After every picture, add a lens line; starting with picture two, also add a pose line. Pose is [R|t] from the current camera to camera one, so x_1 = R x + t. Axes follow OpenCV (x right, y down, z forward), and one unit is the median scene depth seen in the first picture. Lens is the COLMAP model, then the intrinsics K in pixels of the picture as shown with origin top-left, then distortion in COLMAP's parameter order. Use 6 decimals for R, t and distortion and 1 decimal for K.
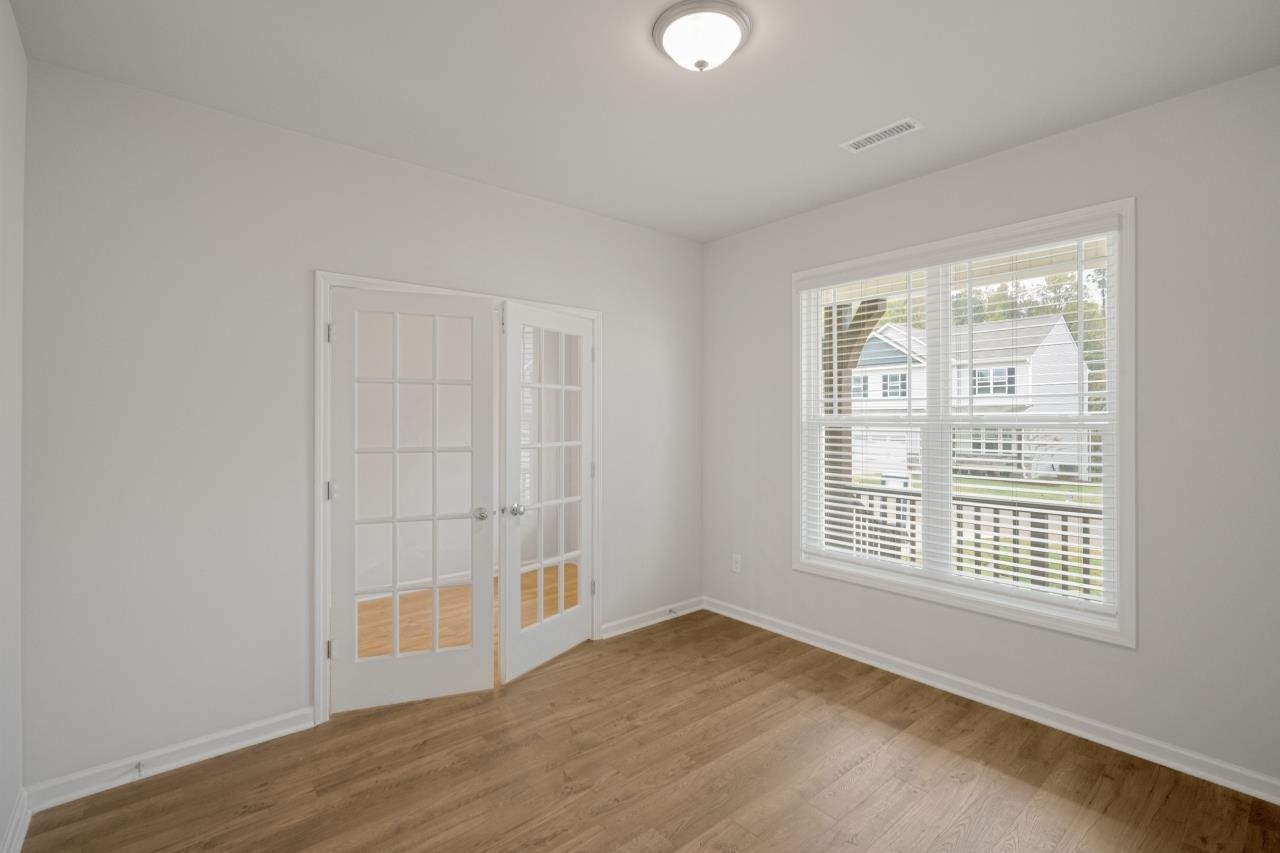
lens RADIAL K [[592.7, 0, 634.5], [0, 592.7, 424.1], [0, 0, 1]] dist [0.002008, 0.000616]
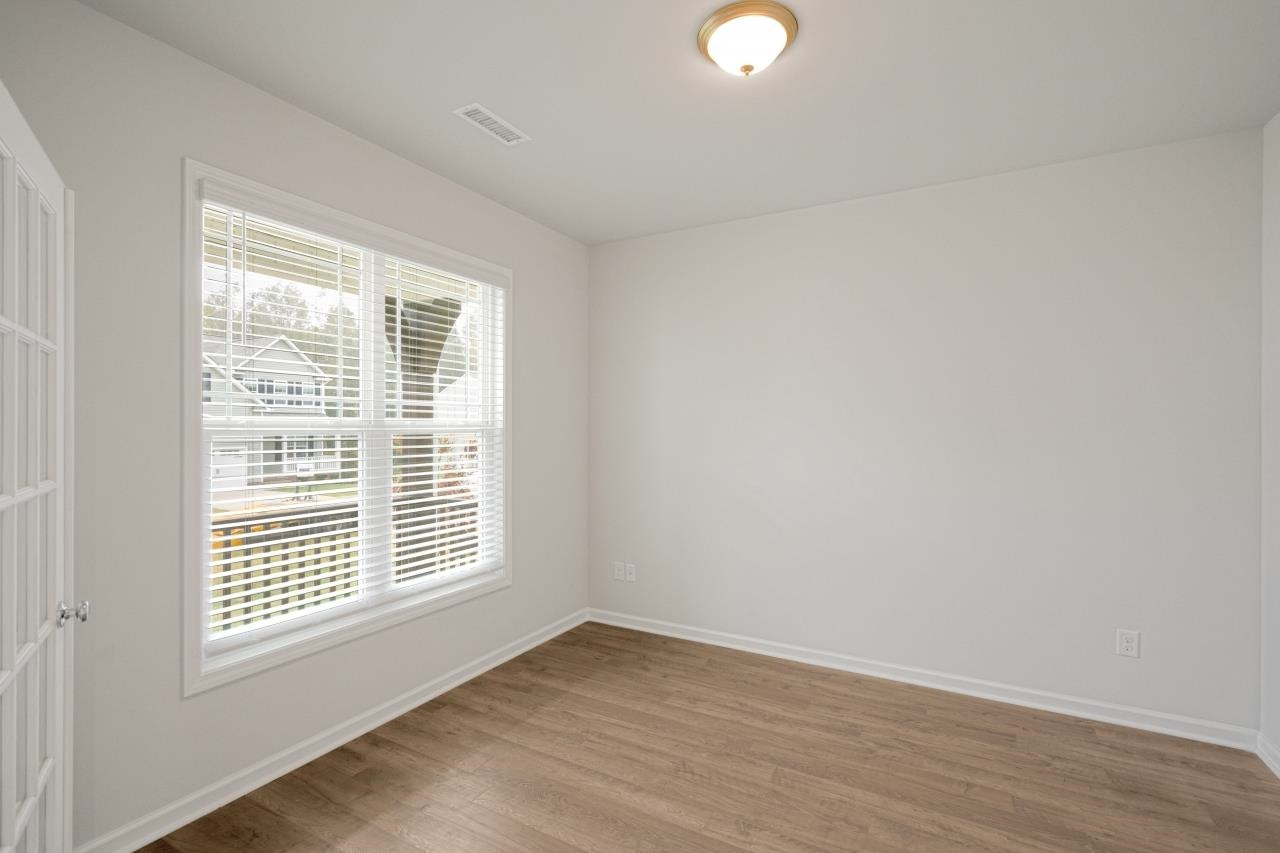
lens RADIAL K [[592.7, 0, 634.5], [0, 592.7, 424.1], [0, 0, 1]] dist [0.002008, 0.000616]
pose [[-0.360873, -0.003142, 0.932610, -0.573569], [0.003827, 0.999981, 0.004850, -0.013485], [-0.932607, 0.005319, -0.360854, 1.177020]]
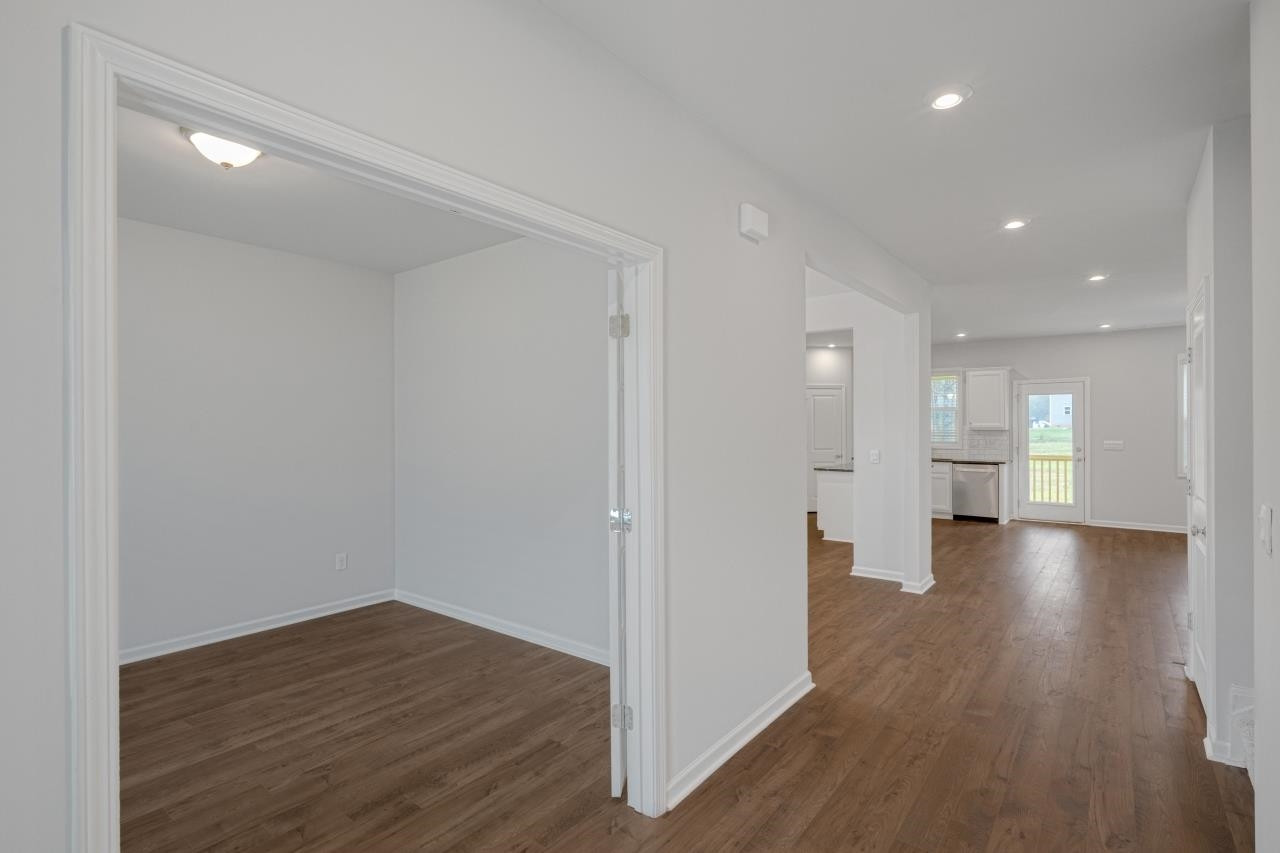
lens RADIAL K [[612.7, 0, 637.8], [0, 612.7, 415.0], [0, 0, 1]] dist [0.002932, 0.000339]
pose [[-0.977446, -0.000603, -0.211185, -0.376724], [0.002746, 0.999875, -0.015564, -0.019650], [0.211168, -0.015793, -0.977322, 1.949934]]
